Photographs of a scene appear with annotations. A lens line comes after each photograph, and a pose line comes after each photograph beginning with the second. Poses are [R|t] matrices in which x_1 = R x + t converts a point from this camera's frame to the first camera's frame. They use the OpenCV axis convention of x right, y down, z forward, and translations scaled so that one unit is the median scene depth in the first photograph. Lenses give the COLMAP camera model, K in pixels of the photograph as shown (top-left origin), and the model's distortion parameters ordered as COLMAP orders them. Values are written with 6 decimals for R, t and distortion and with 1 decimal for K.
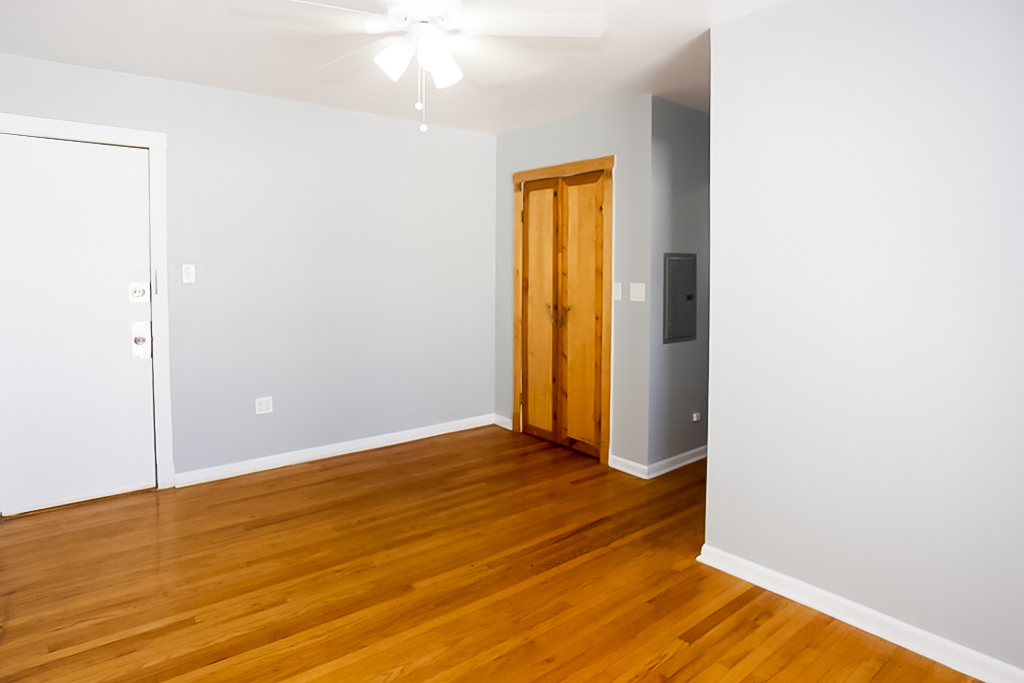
lens RADIAL K [[615.6, 0, 510.5], [0, 615.6, 255.6], [0, 0, 1]] dist [-0.075356, 0.030776]
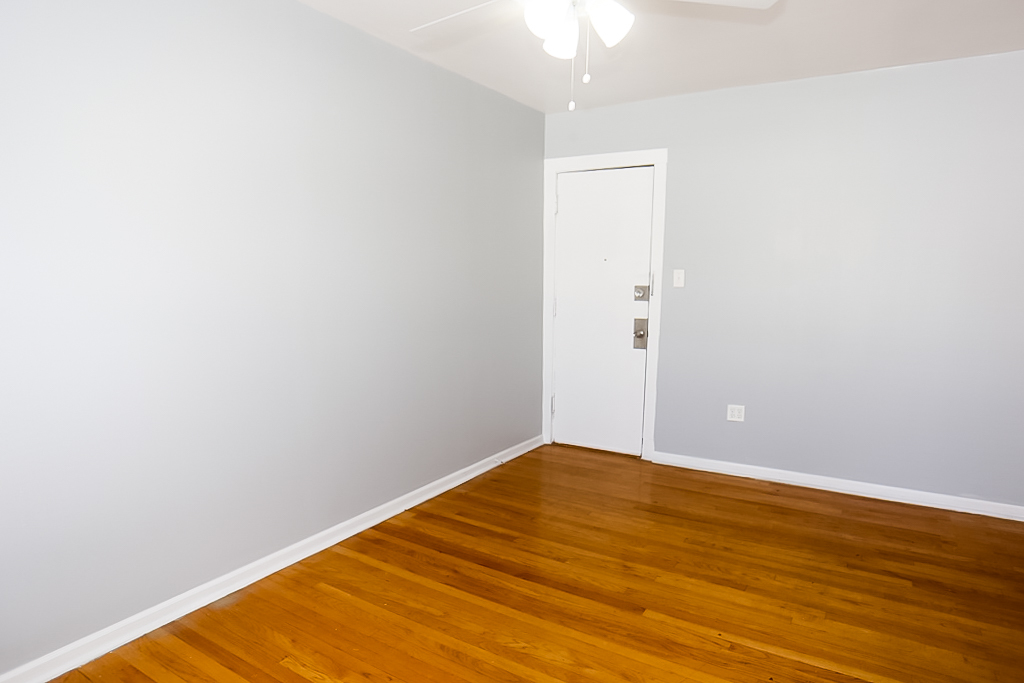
lens RADIAL K [[595.3, 0, 512.0], [0, 595.3, 341.5], [0, 0, 1]] dist [-0.100055, 0.044150]
pose [[0.323079, 0.111063, -0.939833, 0.429678], [0.008596, 0.992704, 0.120266, 0.008949], [0.946333, -0.046934, 0.319767, 0.385278]]
